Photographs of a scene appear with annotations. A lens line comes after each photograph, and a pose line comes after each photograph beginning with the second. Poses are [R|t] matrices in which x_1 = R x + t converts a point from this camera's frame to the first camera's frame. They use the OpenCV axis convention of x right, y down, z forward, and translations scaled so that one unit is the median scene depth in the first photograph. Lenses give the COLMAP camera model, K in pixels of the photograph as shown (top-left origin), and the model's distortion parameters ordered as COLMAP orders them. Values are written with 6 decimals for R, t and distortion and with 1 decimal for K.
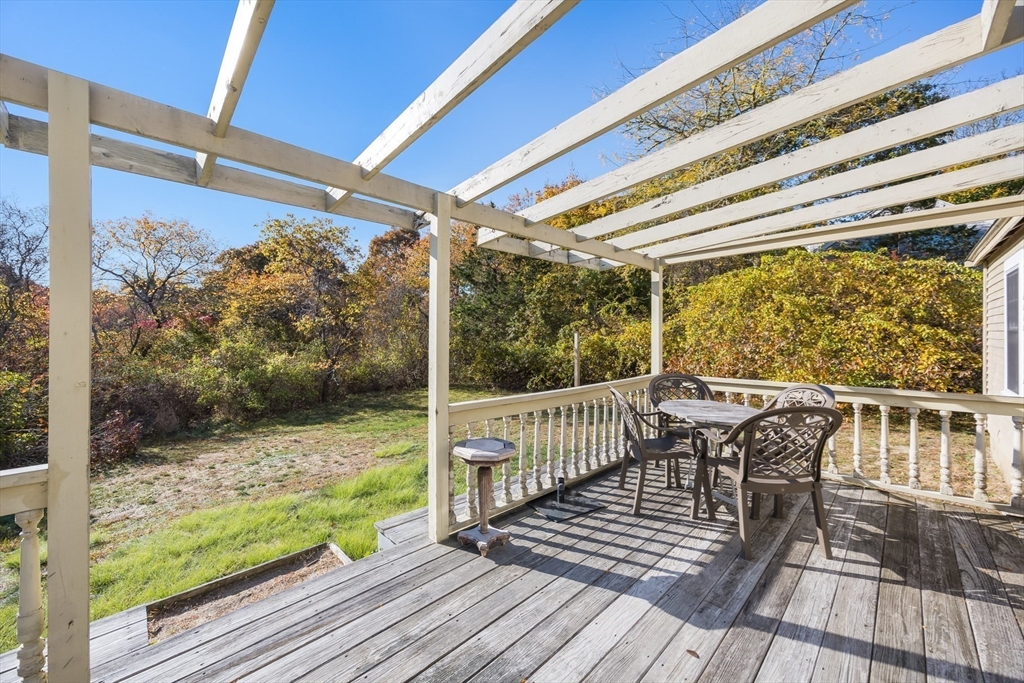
lens RADIAL K [[397.4, 0, 515.4], [0, 397.4, 338.3], [0, 0, 1]] dist [0.001006, 0.000146]
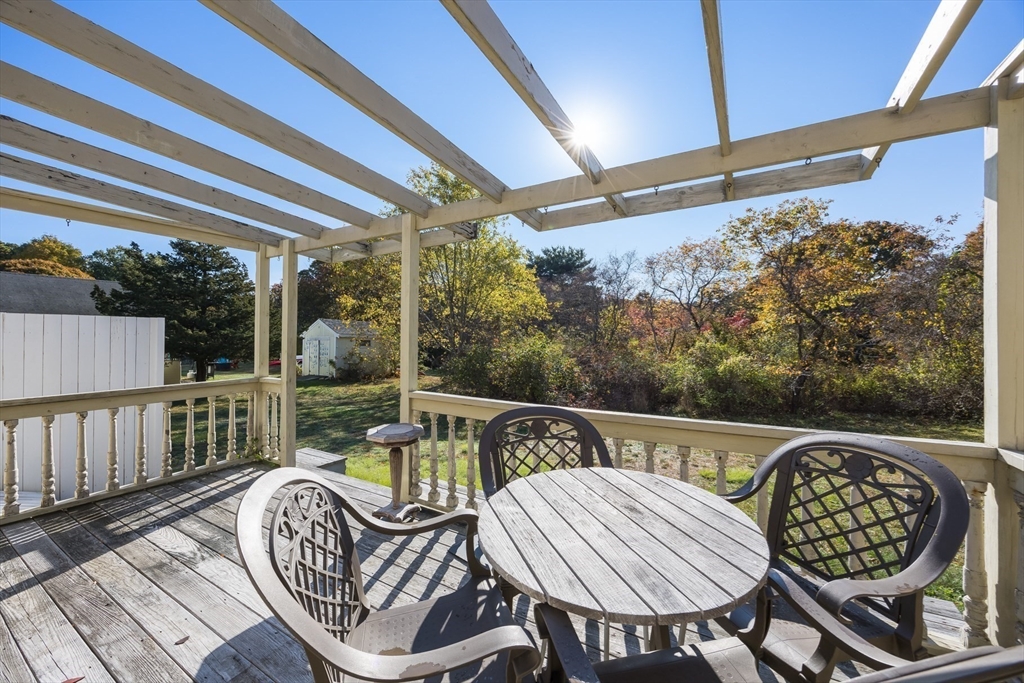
lens RADIAL K [[397.4, 0, 511.6], [0, 397.4, 336.0], [0, 0, 1]] dist [0.001006, 0.000146]
pose [[0.242442, 0.001400, -0.970165, 0.236164], [-0.007293, 0.999973, -0.000379, -0.000464], [0.970138, 0.007168, 0.242446, 0.224625]]
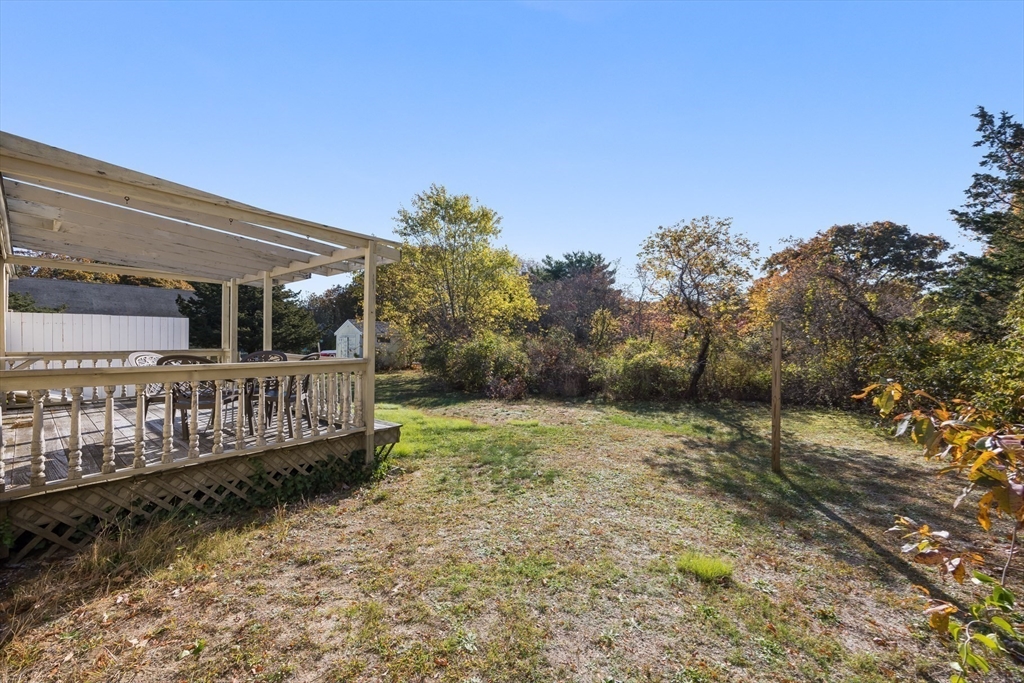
lens RADIAL K [[397.4, 0, 515.6], [0, 397.4, 342.4], [0, 0, 1]] dist [0.001006, 0.000146]
pose [[0.105611, 0.016984, -0.994262, 0.544126], [-0.017142, 0.999737, 0.015256, 0.004175], [0.994260, 0.015432, 0.105874, 0.502815]]
